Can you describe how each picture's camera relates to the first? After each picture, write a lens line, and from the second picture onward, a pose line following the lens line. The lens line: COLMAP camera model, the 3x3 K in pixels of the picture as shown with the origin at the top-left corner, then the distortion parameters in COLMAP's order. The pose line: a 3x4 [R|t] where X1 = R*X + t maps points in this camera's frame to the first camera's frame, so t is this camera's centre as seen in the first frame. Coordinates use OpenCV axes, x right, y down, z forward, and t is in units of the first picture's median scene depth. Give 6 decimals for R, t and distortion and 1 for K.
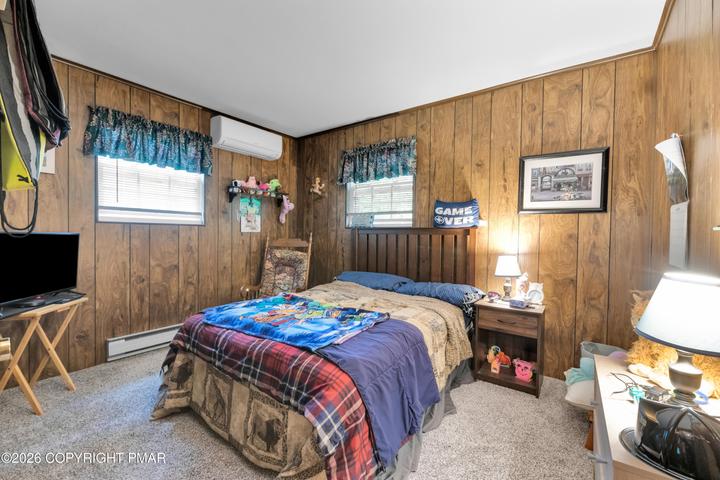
lens RADIAL K [[306.2, 0, 357.1], [0, 306.2, 237.3], [0, 0, 1]] dist [0.001380, -0.001123]
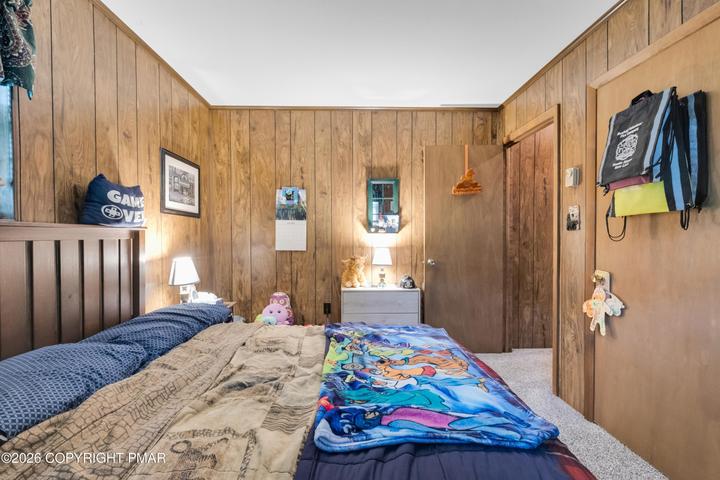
lens RADIAL K [[306.2, 0, 358.3], [0, 306.2, 238.7], [0, 0, 1]] dist [0.001380, -0.001123]
pose [[-0.612669, -0.017554, 0.790145, -0.473393], [0.009317, 0.999523, 0.029429, -0.022061], [-0.790285, 0.025392, -0.612213, 1.038921]]
